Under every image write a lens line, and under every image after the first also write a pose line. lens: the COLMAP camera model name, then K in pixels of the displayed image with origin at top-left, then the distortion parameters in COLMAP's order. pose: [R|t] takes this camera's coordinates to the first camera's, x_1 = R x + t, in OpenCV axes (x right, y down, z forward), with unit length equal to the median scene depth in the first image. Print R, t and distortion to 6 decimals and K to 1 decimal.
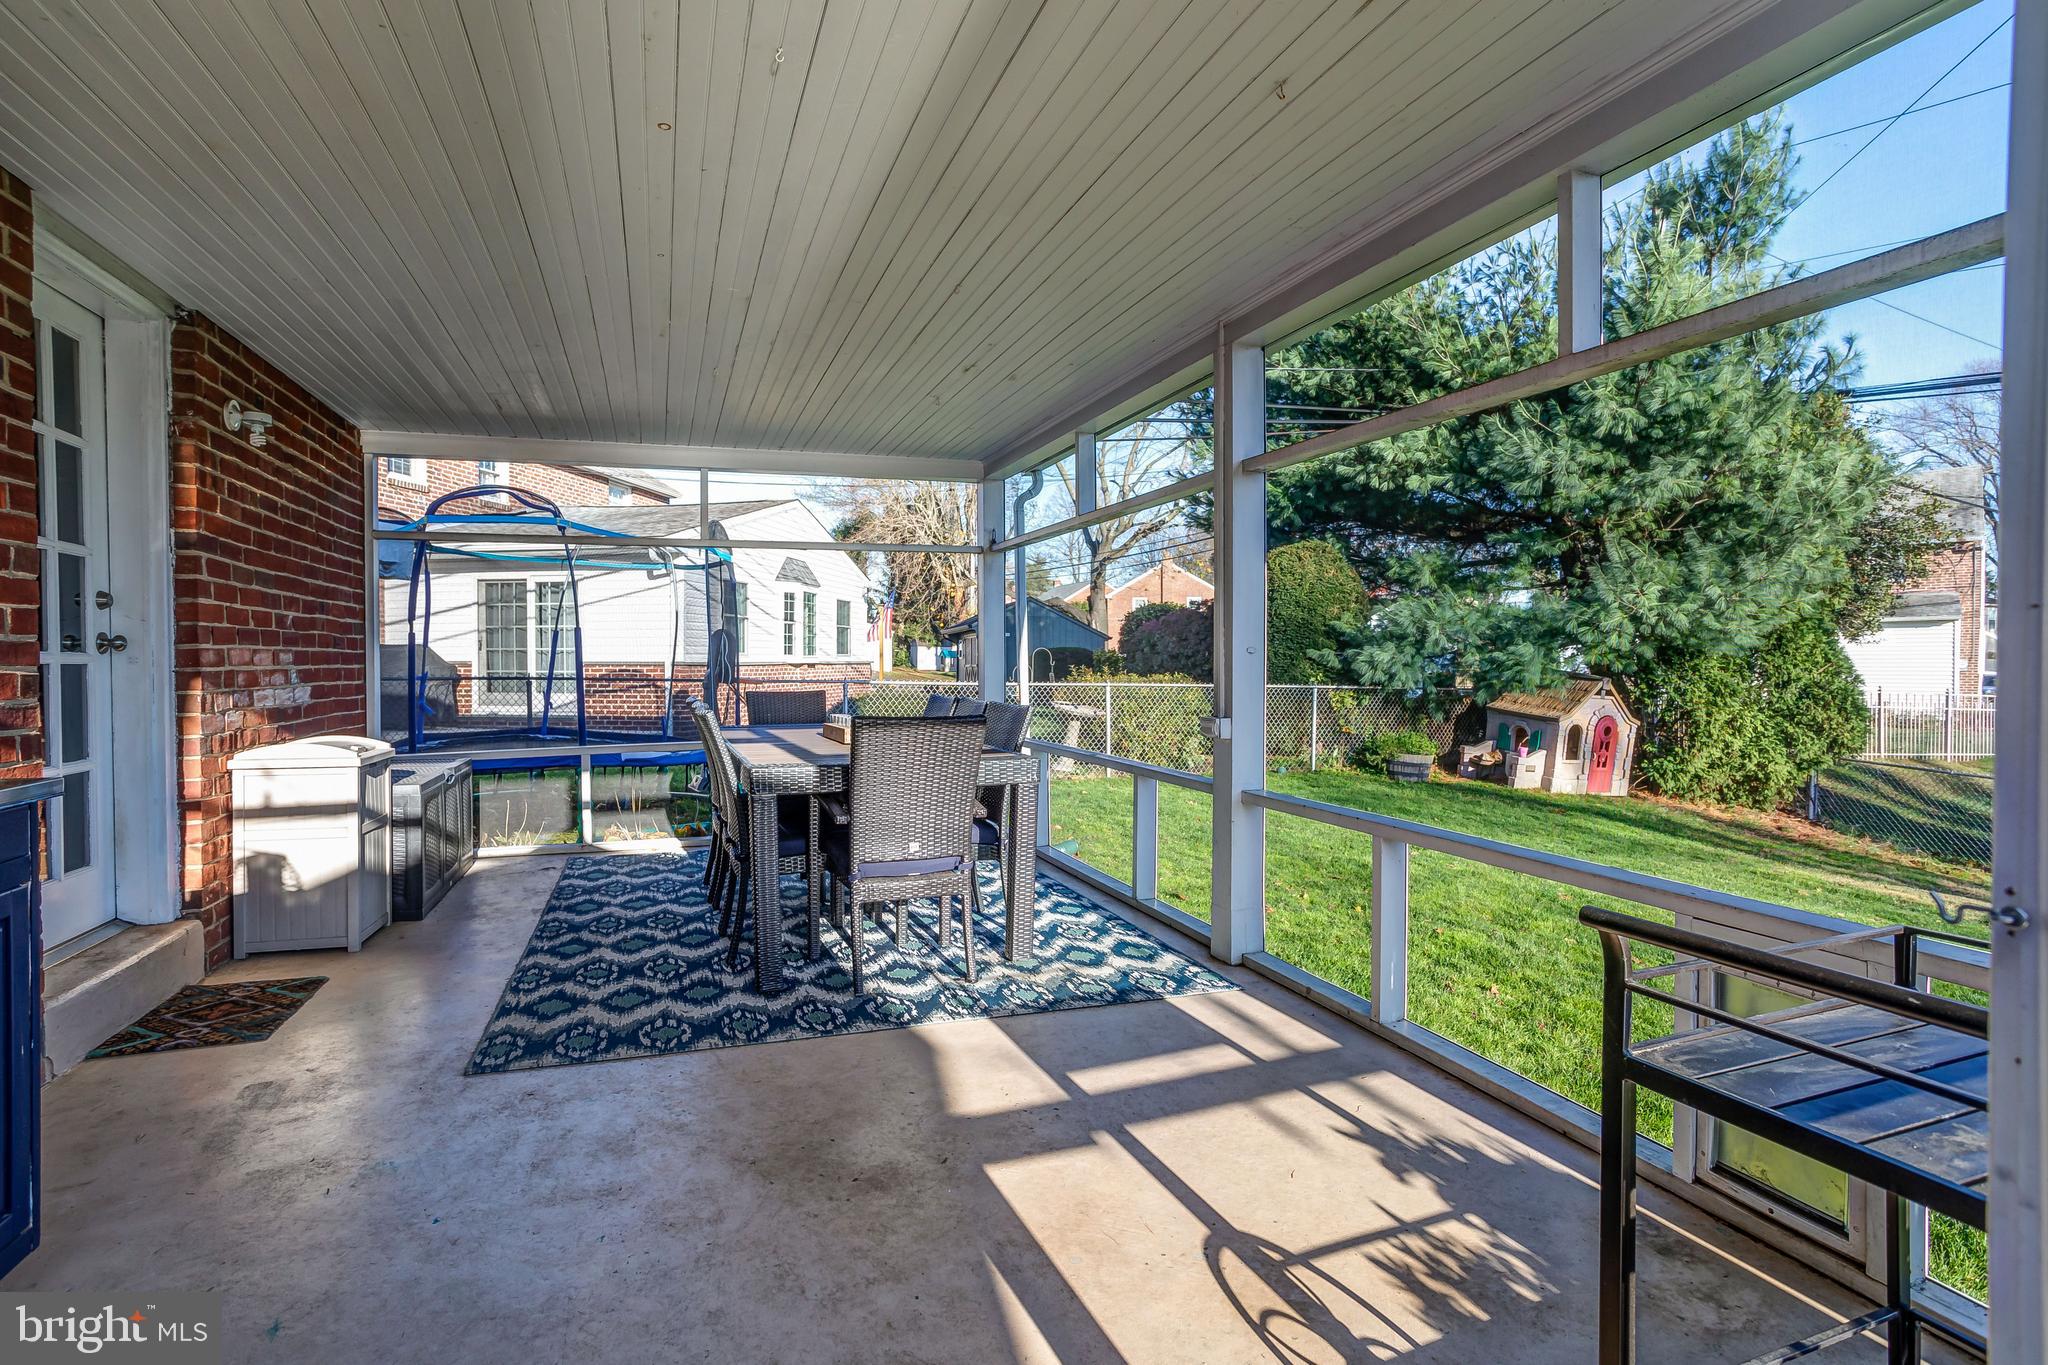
lens RADIAL K [[984.3, 0, 1037.4], [0, 984.3, 684.2], [0, 0, 1]] dist [-0.045752, 0.026237]
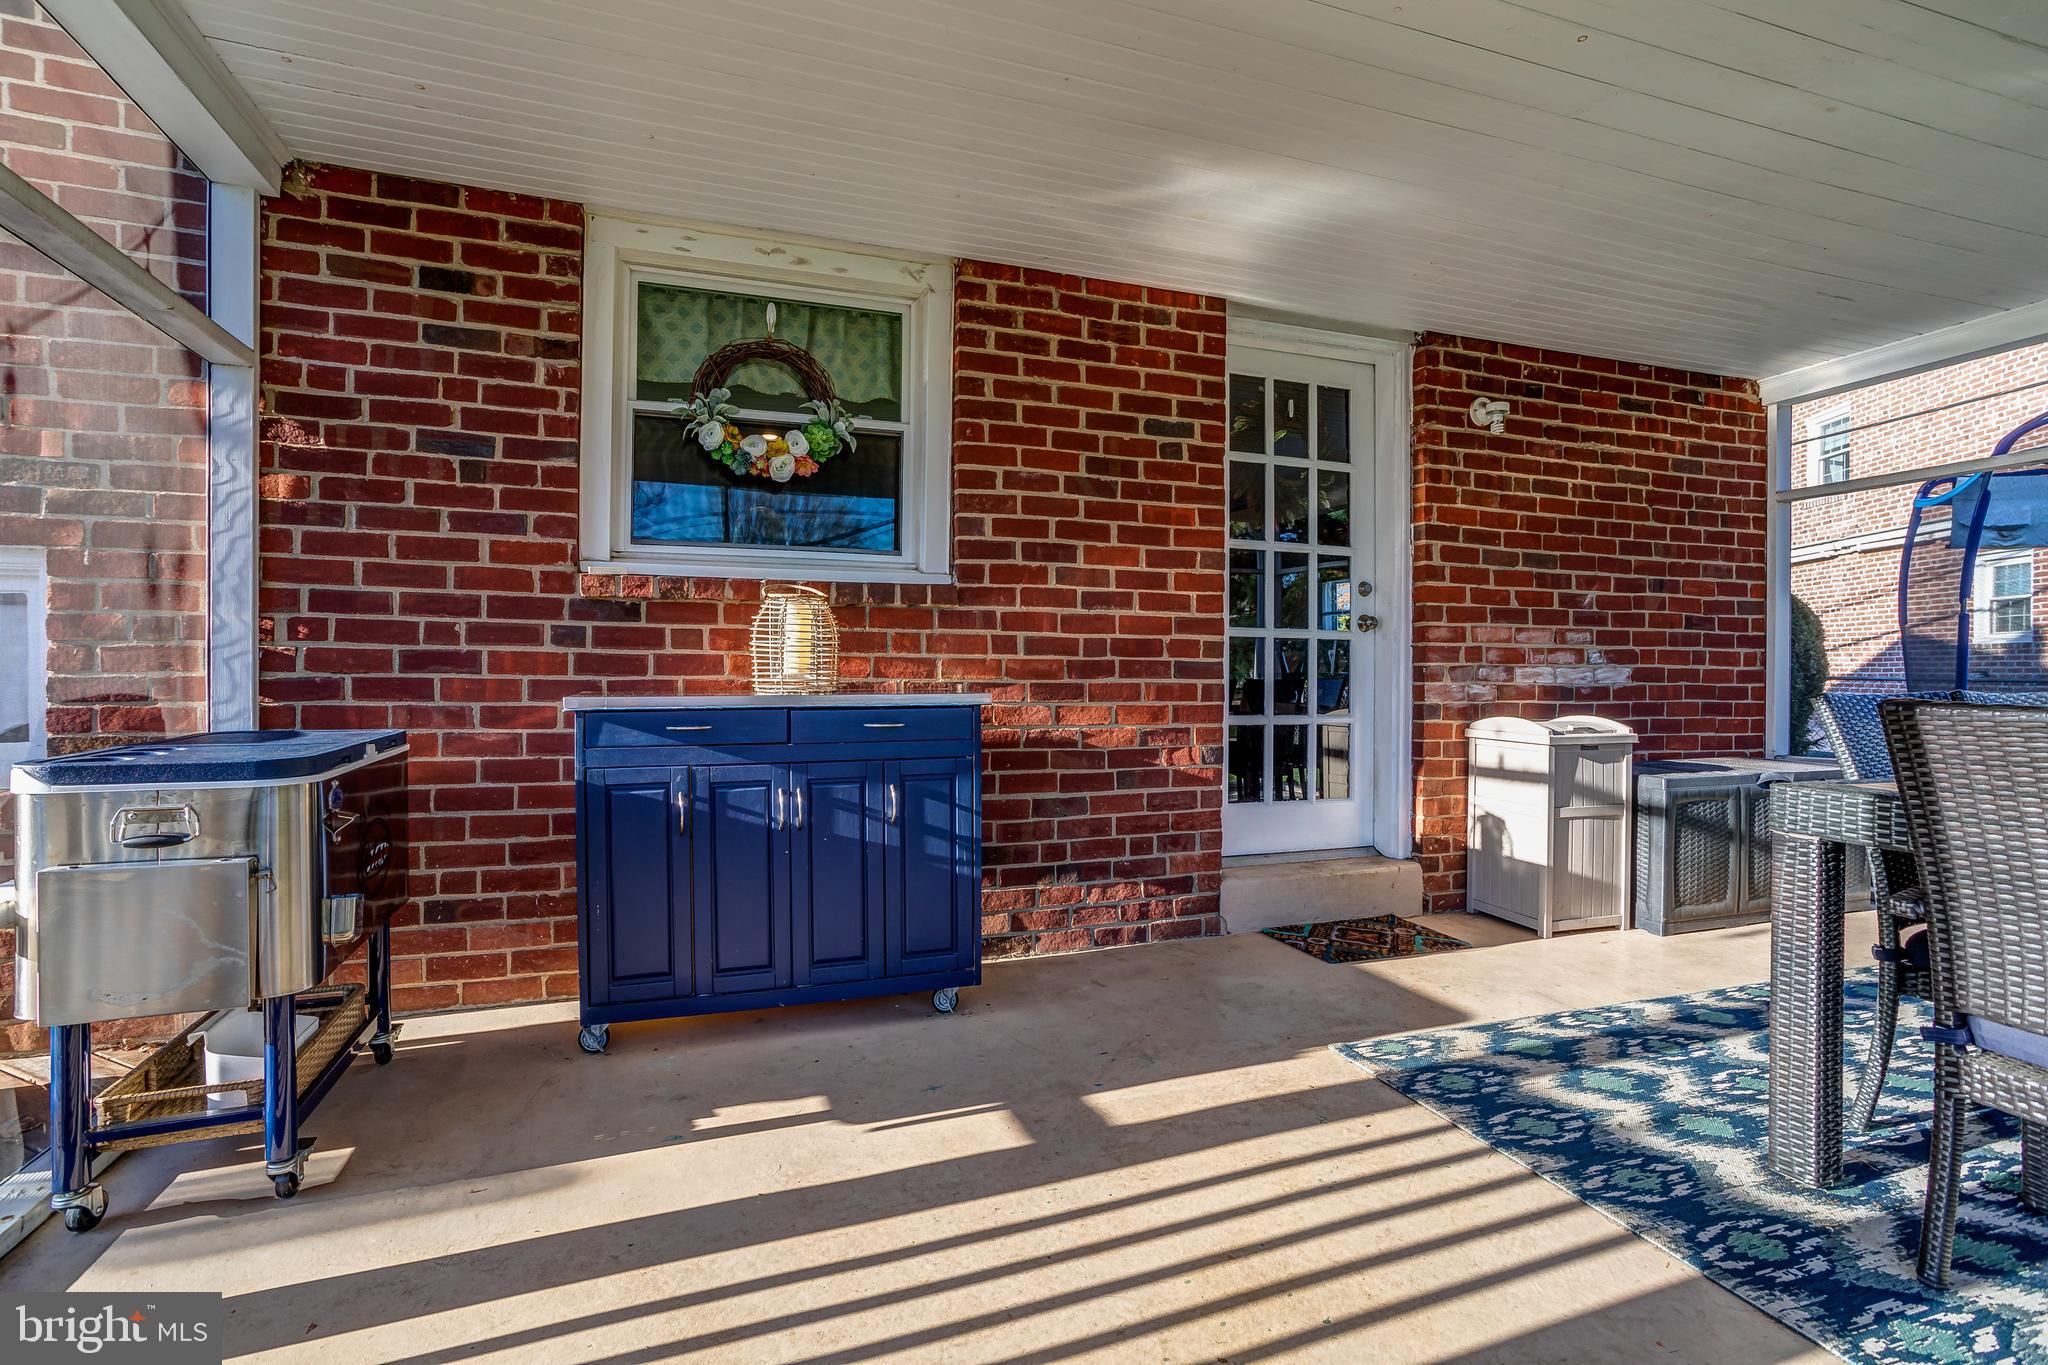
lens RADIAL K [[984.3, 0, 1015.4], [0, 984.3, 674.2], [0, 0, 1]] dist [-0.045752, 0.026237]
pose [[-0.027040, 0.000849, -0.999634, 0.306955], [-0.029898, 0.999552, 0.001658, 0.034380], [0.999187, 0.029932, -0.027002, 0.571280]]
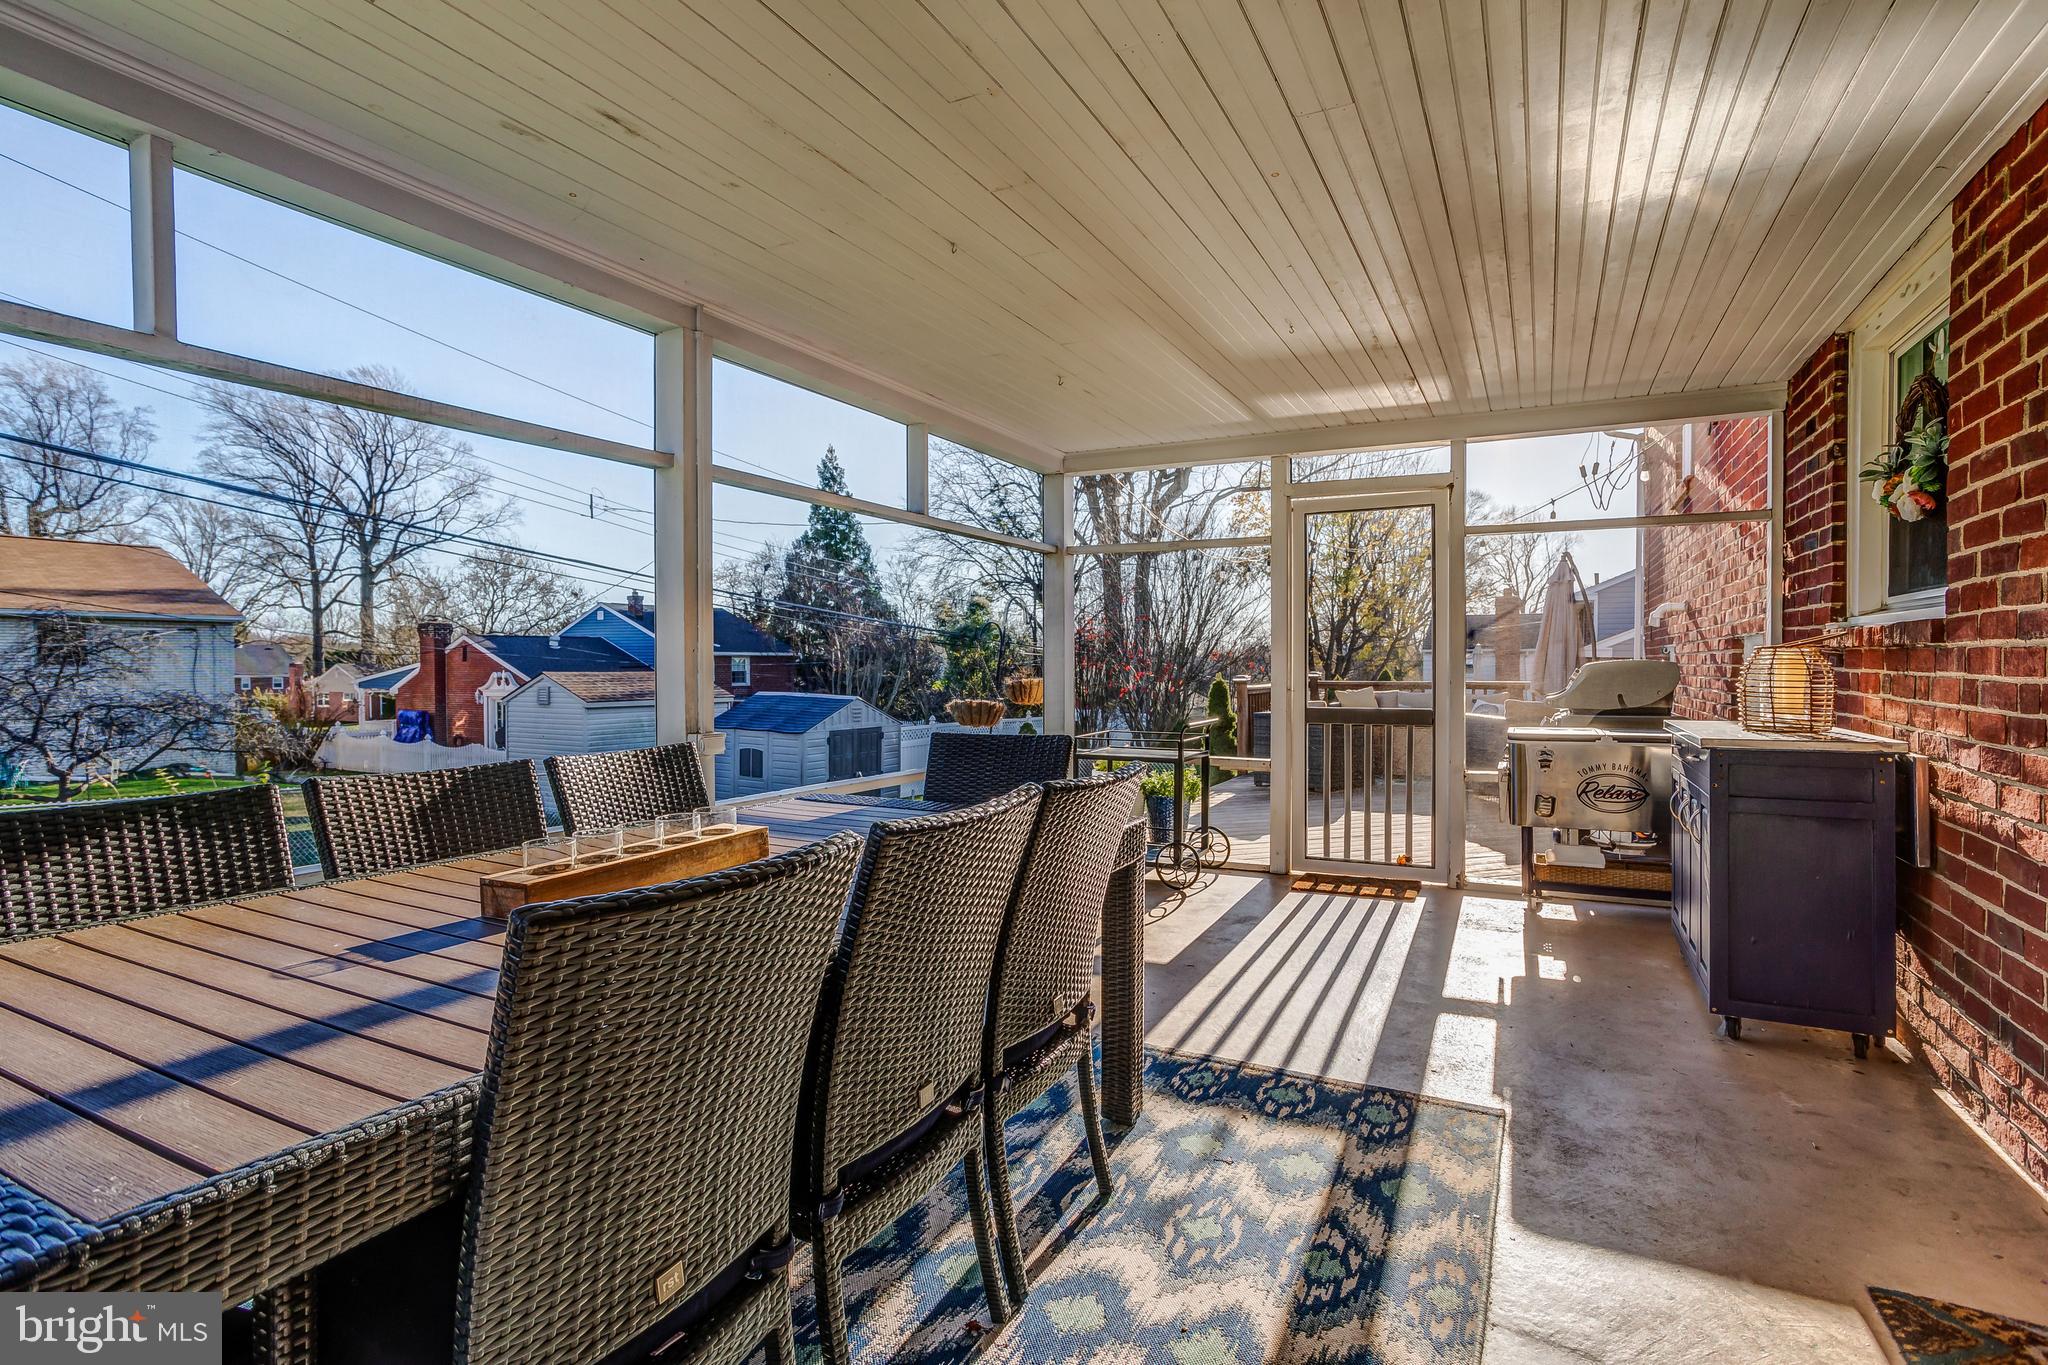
lens RADIAL K [[984.3, 0, 1006.0], [0, 984.3, 698.4], [0, 0, 1]] dist [-0.045752, 0.026237]
pose [[-0.639827, -0.024210, 0.768137, -0.807692], [0.027102, 0.998171, 0.054035, -0.049105], [-0.768041, 0.055392, -0.638001, 1.579397]]
